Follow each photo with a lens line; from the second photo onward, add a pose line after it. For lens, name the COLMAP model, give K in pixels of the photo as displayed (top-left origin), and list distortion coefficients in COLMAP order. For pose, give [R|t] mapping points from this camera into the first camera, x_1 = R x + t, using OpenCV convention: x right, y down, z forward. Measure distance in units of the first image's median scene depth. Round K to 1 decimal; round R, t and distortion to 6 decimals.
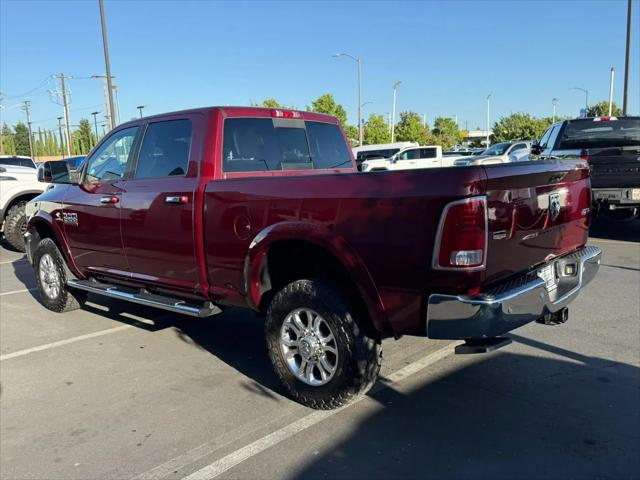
lens RADIAL K [[541.7, 0, 325.3], [0, 541.7, 260.8], [0, 0, 1]] dist [0.012111, -0.002347]
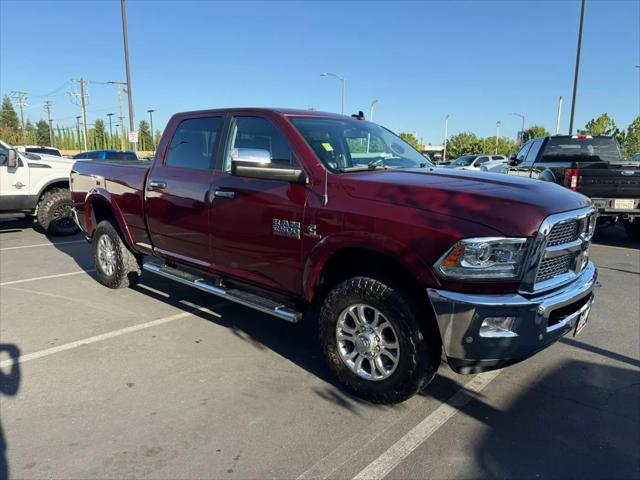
lens RADIAL K [[457.5, 0, 320.0], [0, 457.5, 240.0], [0, 0, 1]] dist [0.035494, -0.033263]
pose [[0.998386, 0.036195, 0.043765, -0.077739], [-0.035247, 0.999131, -0.022235, -0.005916], [-0.044532, 0.020657, 0.998794, 0.079678]]
